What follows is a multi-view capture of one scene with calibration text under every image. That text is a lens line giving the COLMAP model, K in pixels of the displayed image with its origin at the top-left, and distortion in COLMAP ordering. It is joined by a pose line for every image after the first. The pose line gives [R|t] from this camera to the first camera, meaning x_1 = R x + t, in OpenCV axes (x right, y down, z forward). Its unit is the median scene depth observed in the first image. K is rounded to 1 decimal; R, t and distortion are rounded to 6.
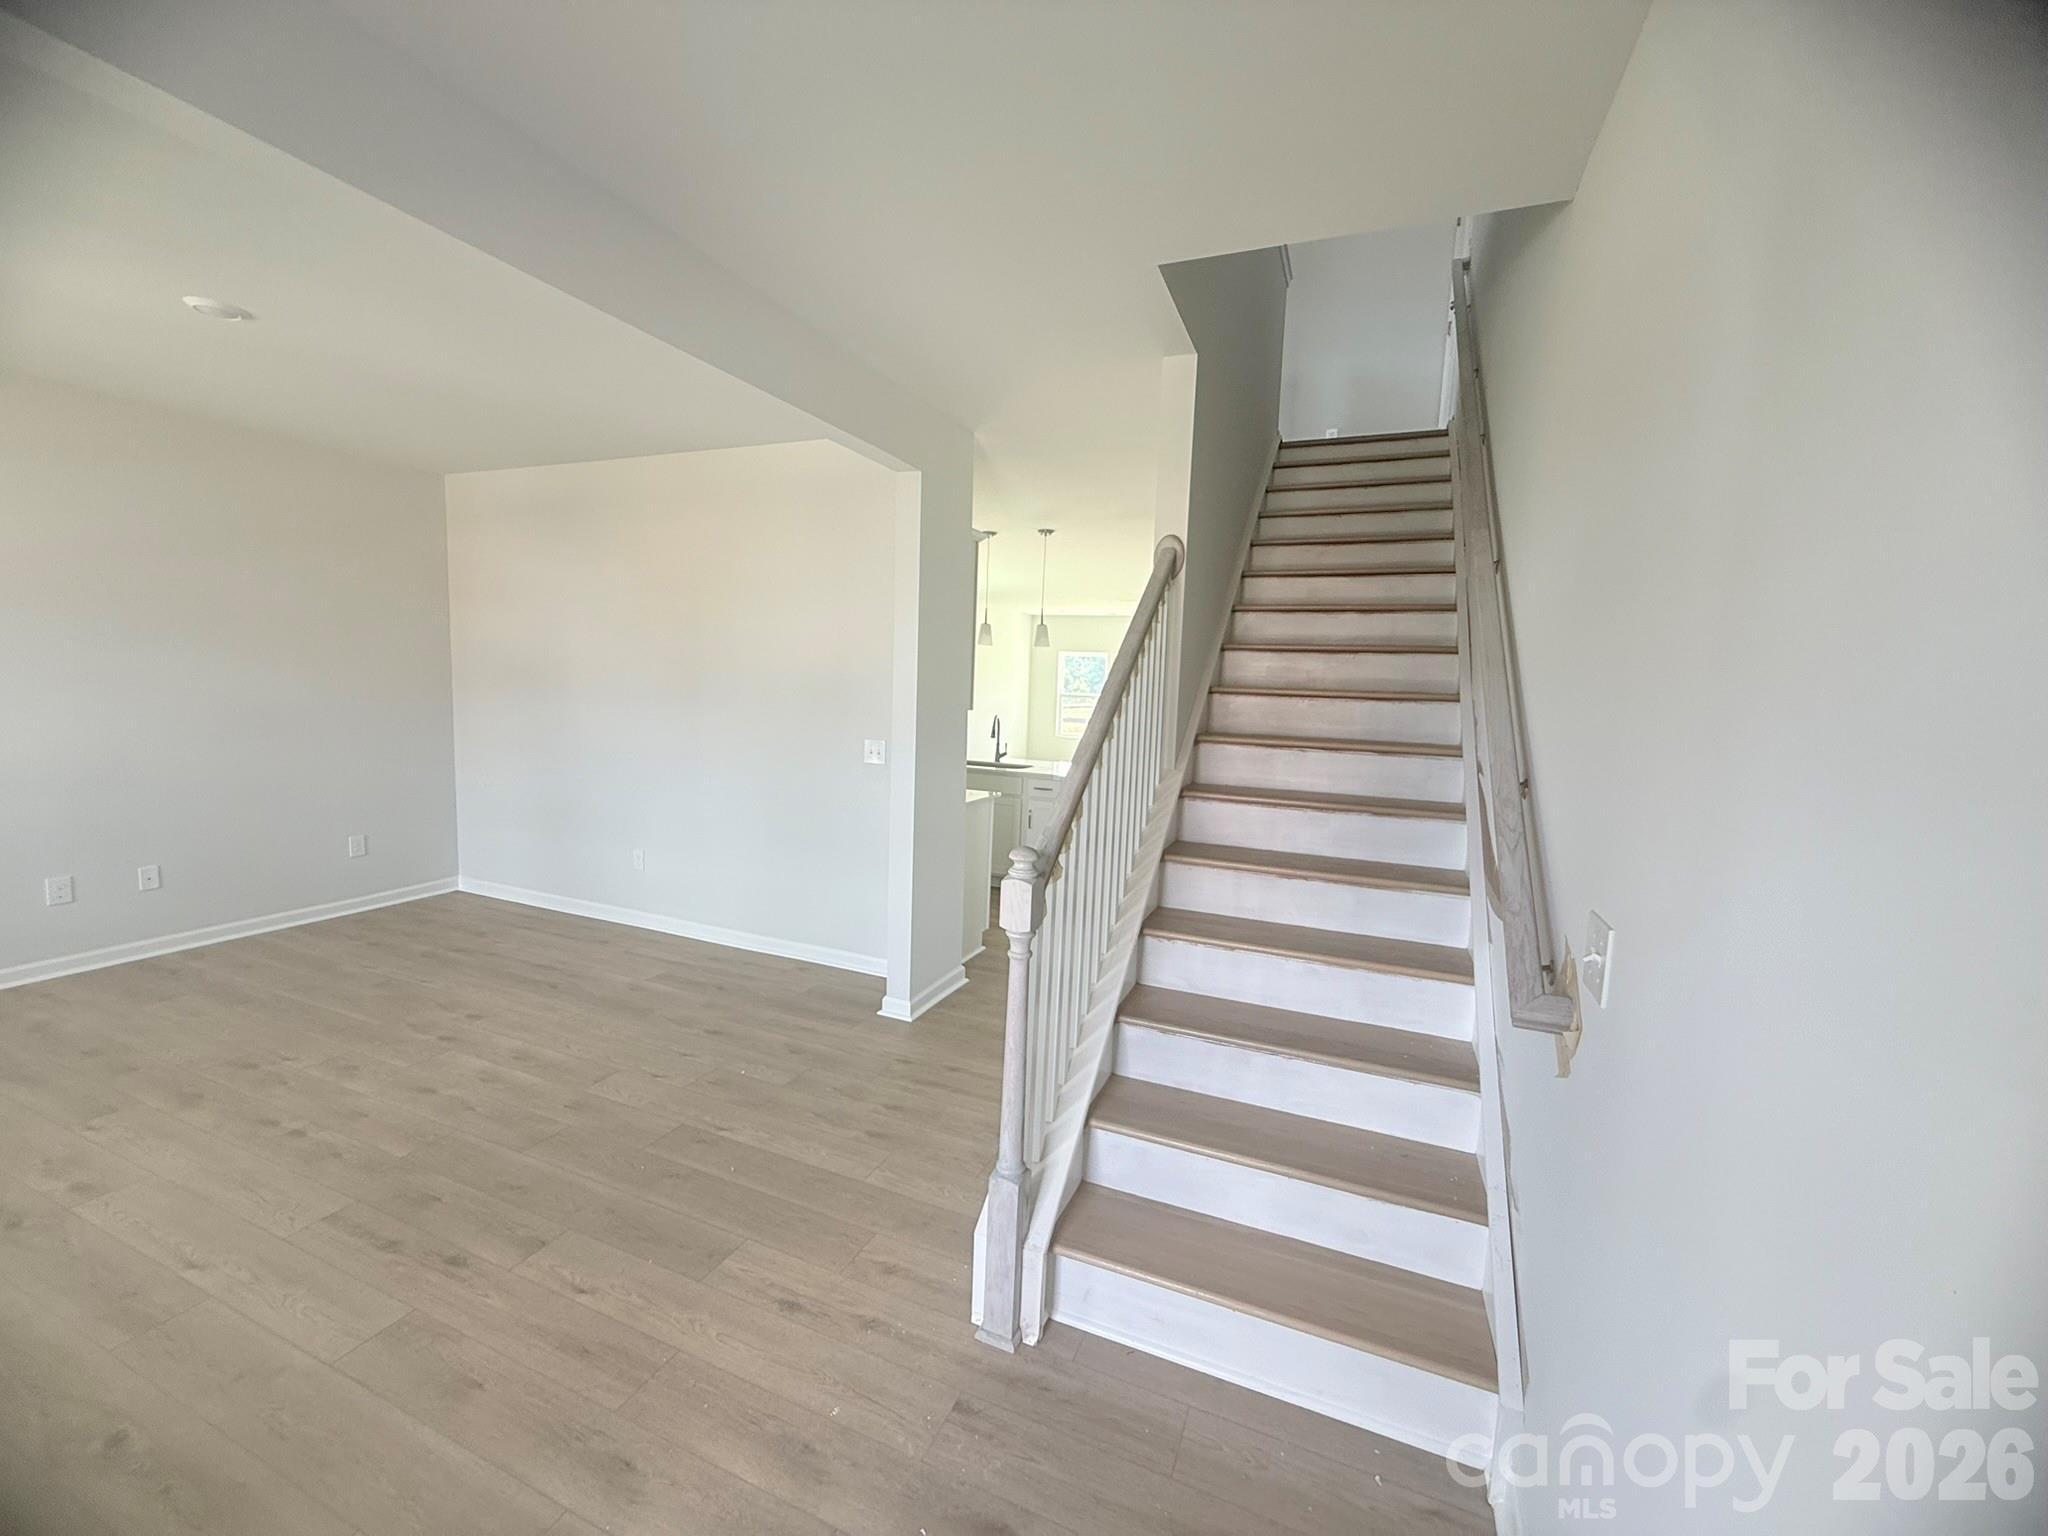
lens RADIAL K [[817.8, 0, 1019.2], [0, 817.8, 762.0], [0, 0, 1]] dist [0.000035, 0.000036]
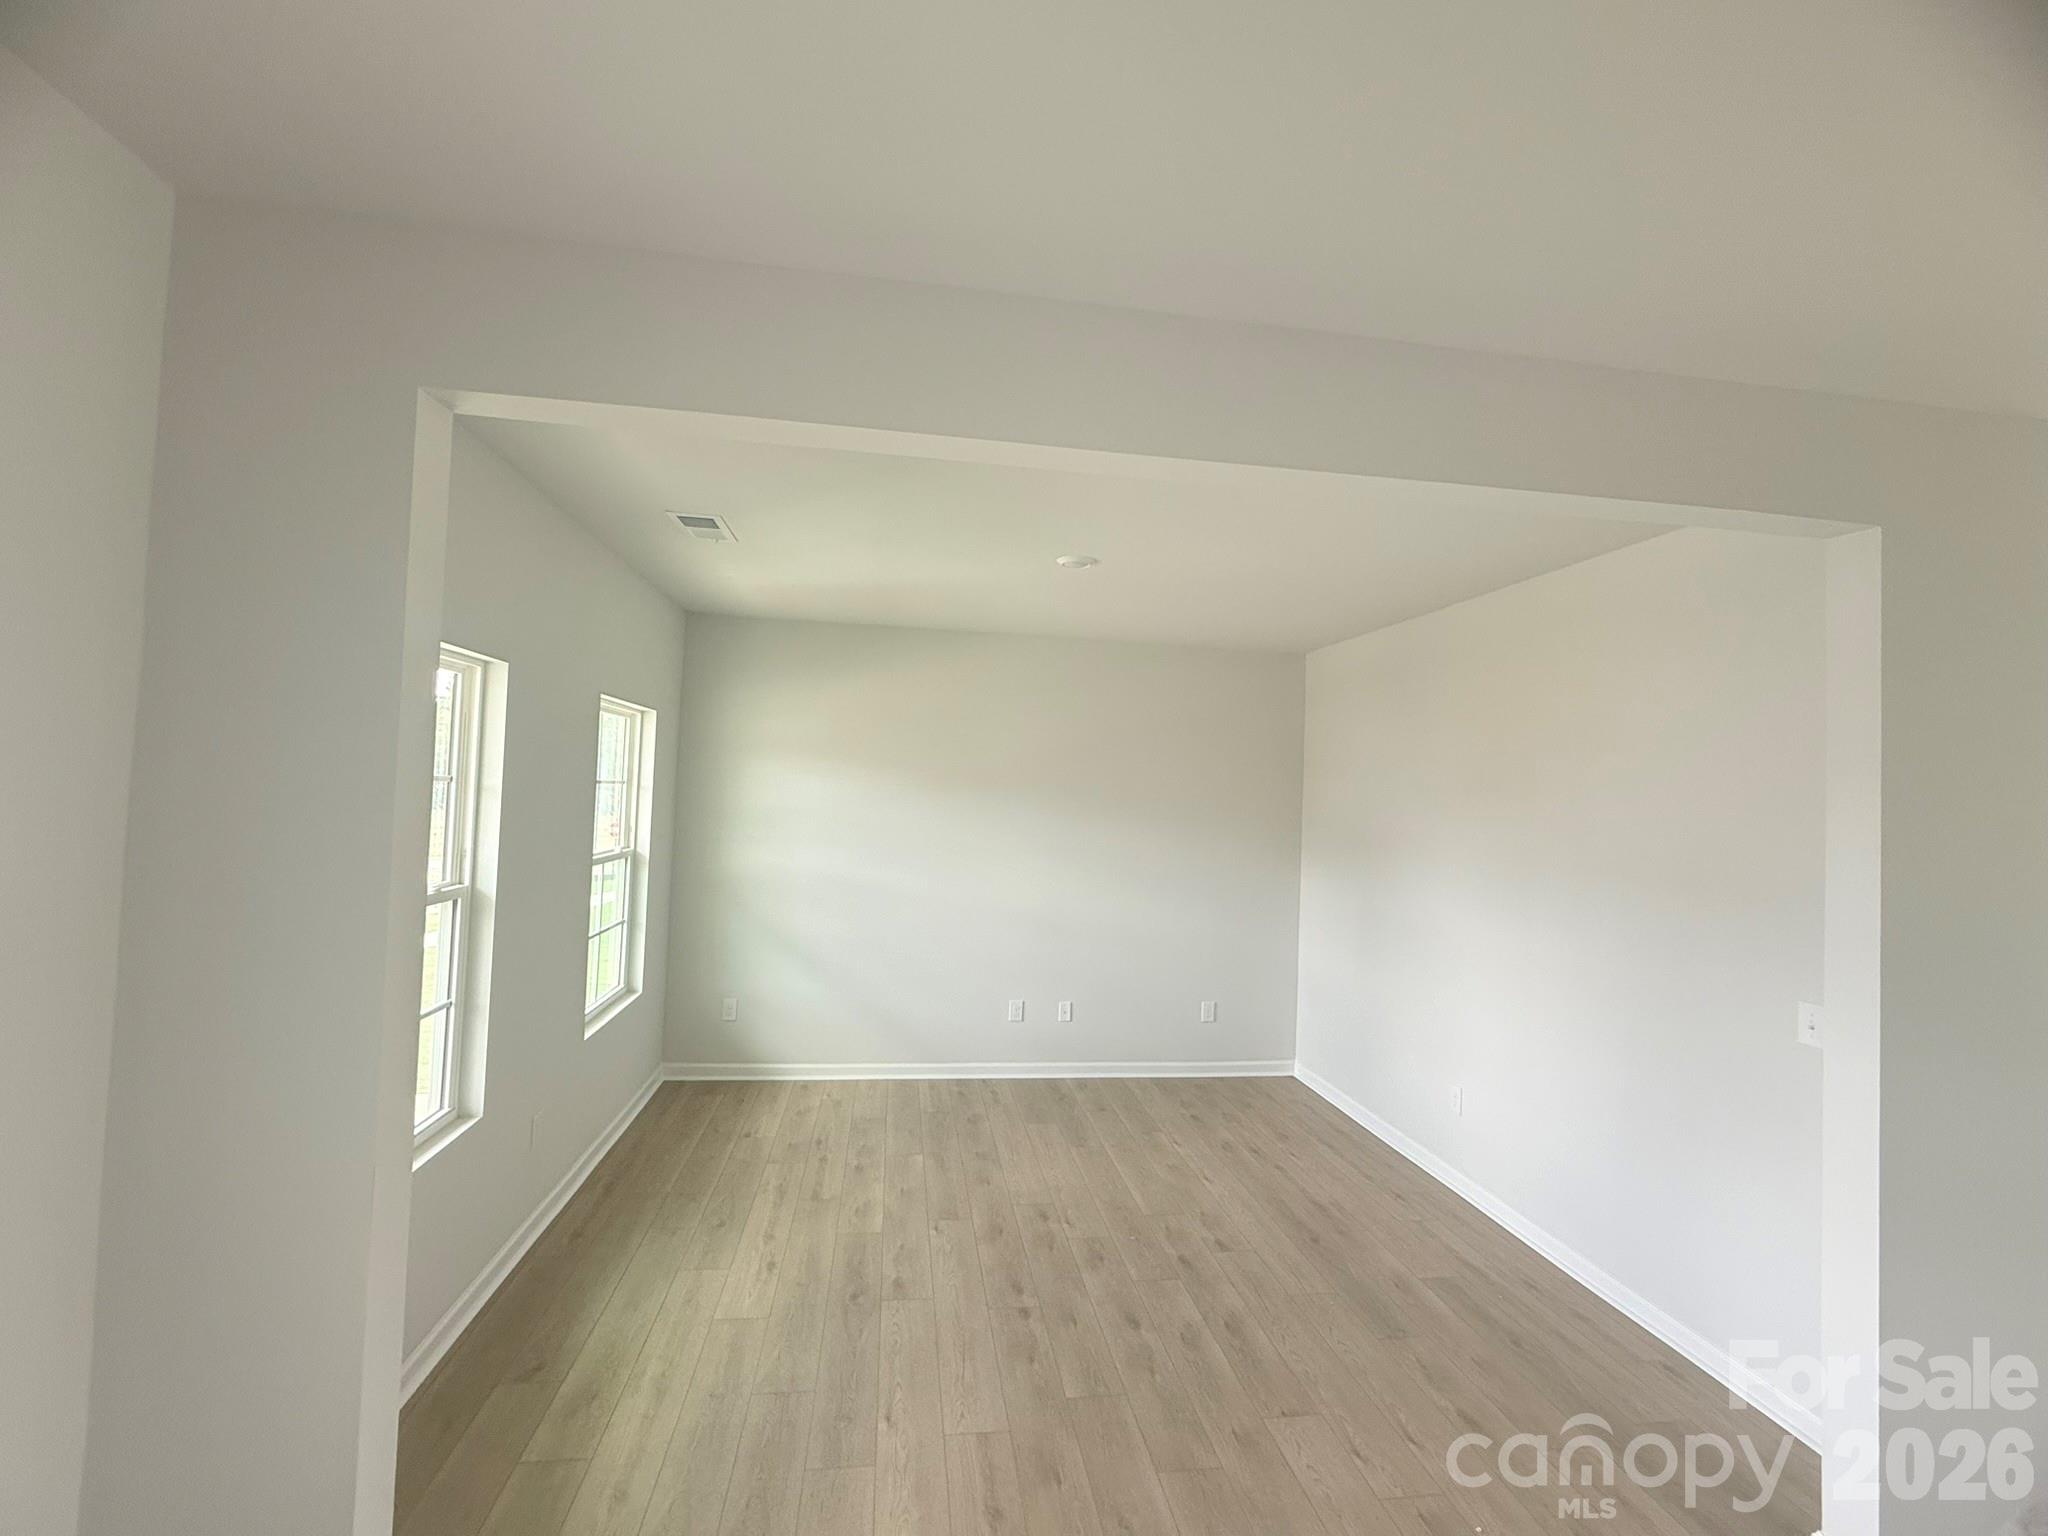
lens RADIAL K [[889.0, 0, 1025.7], [0, 889.0, 763.8], [0, 0, 1]] dist [0.000291, 0.000061]
pose [[0.517440, -0.047357, -0.854408, 0.074565], [-0.103365, 0.987697, -0.117345, -0.067292], [0.849453, 0.149035, 0.506179, 0.222678]]
